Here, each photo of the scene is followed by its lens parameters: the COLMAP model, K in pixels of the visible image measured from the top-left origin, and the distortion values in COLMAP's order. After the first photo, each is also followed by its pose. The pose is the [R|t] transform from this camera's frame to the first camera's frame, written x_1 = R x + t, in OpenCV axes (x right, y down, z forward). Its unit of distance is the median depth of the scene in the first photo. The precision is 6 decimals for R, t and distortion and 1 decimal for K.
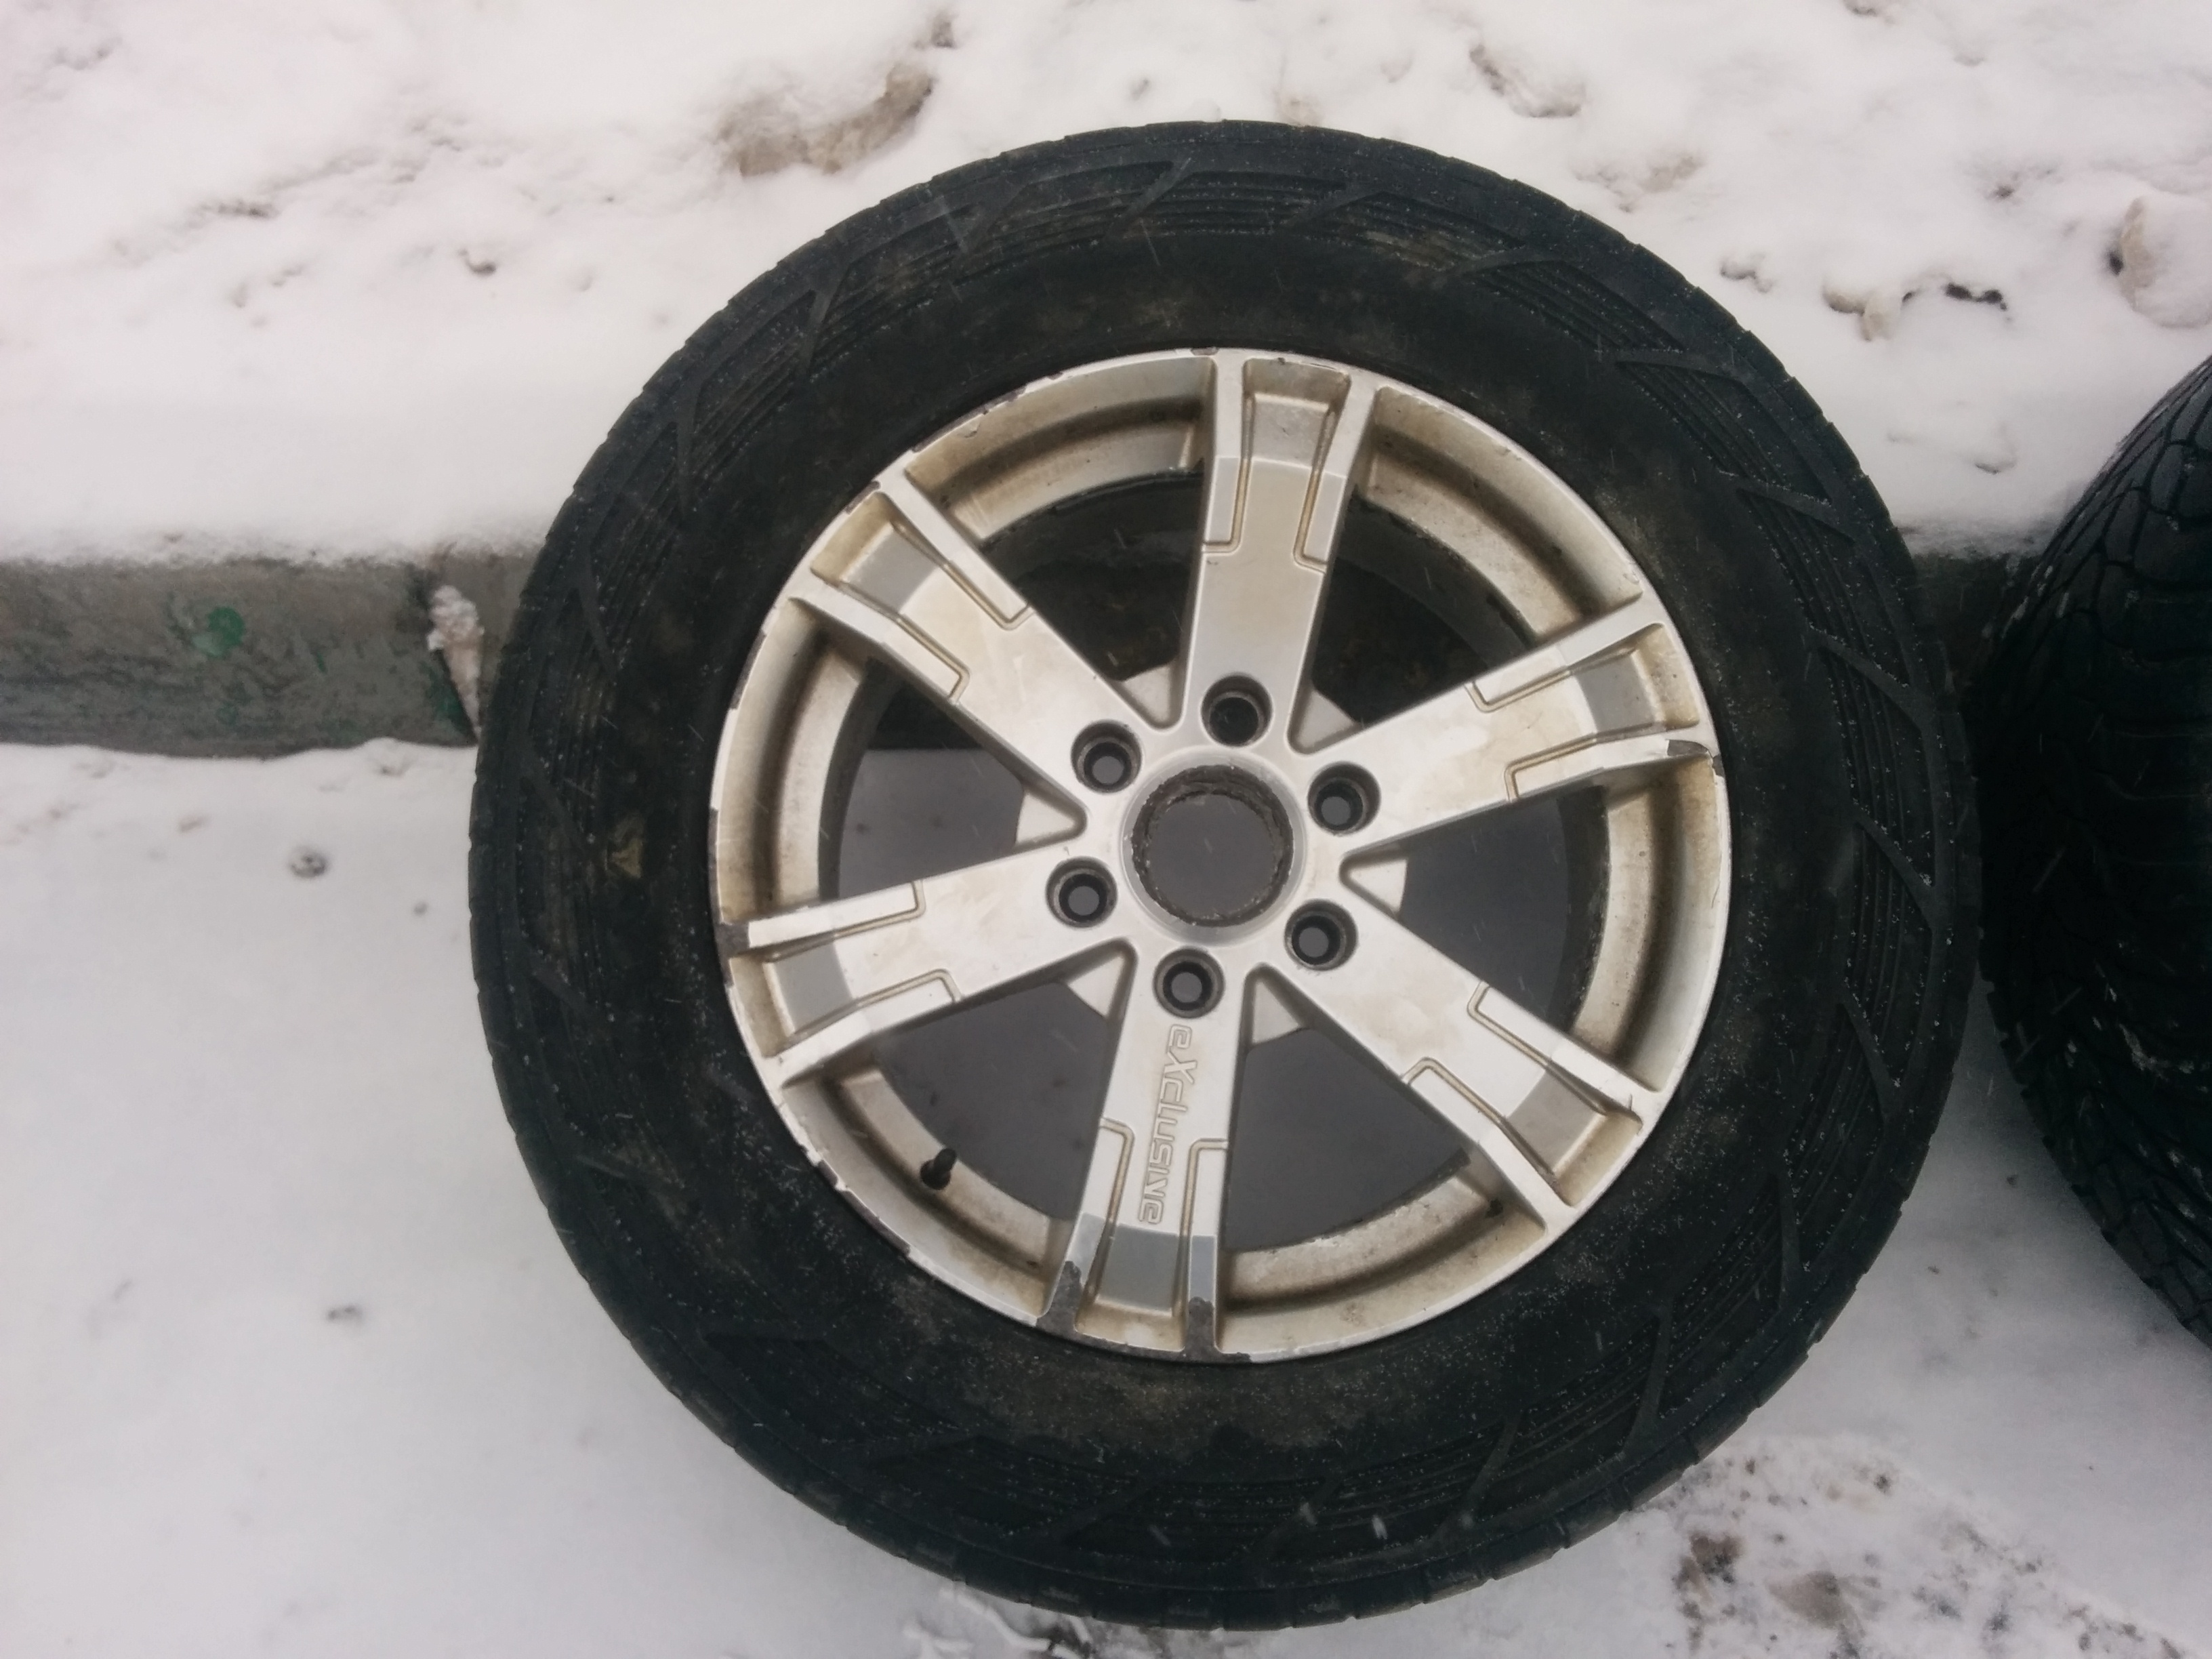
lens RADIAL K [[1880.0, 0, 1106.0], [0, 1880.0, 829.5], [0, 0, 1]] dist [0.081493, -0.099003]
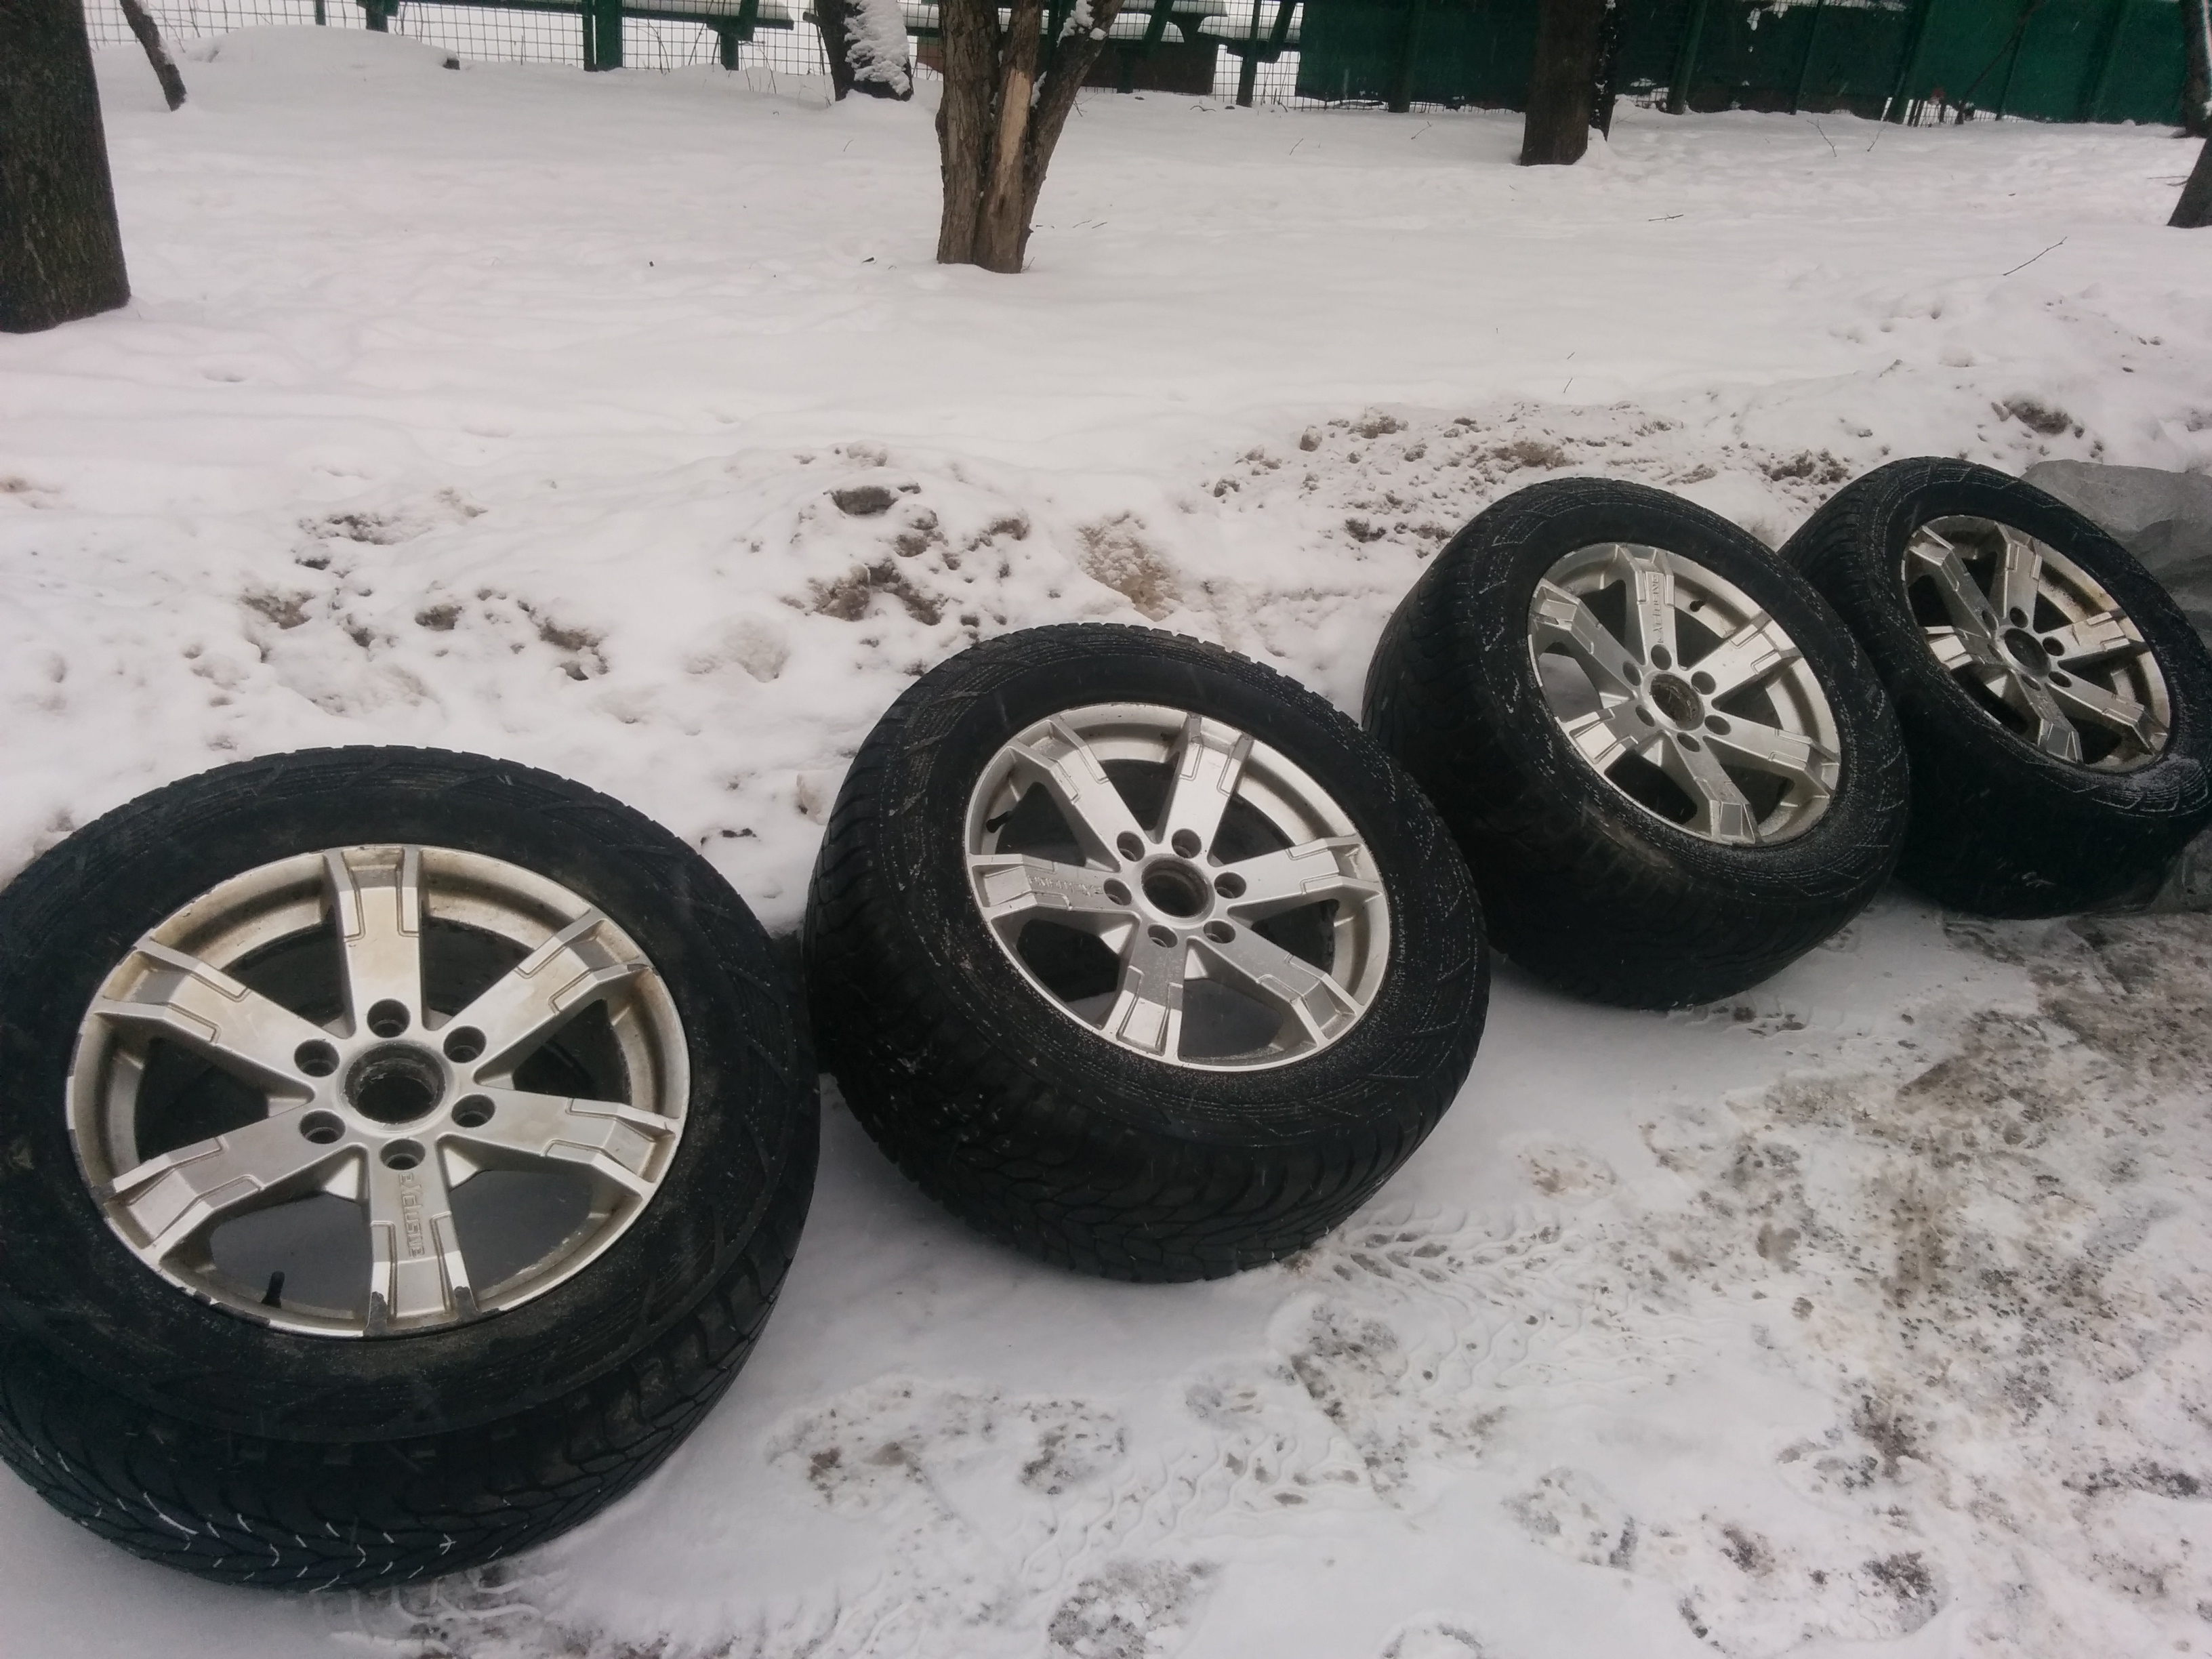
lens RADIAL K [[1880.0, 0, 1106.0], [0, 1880.0, 829.5], [0, 0, 1]] dist [0.081493, -0.099003]
pose [[0.833554, -0.176829, 0.523373, -0.276665], [0.413719, 0.827635, -0.379285, 0.761513], [-0.366093, 0.532684, 0.763036, -0.718258]]
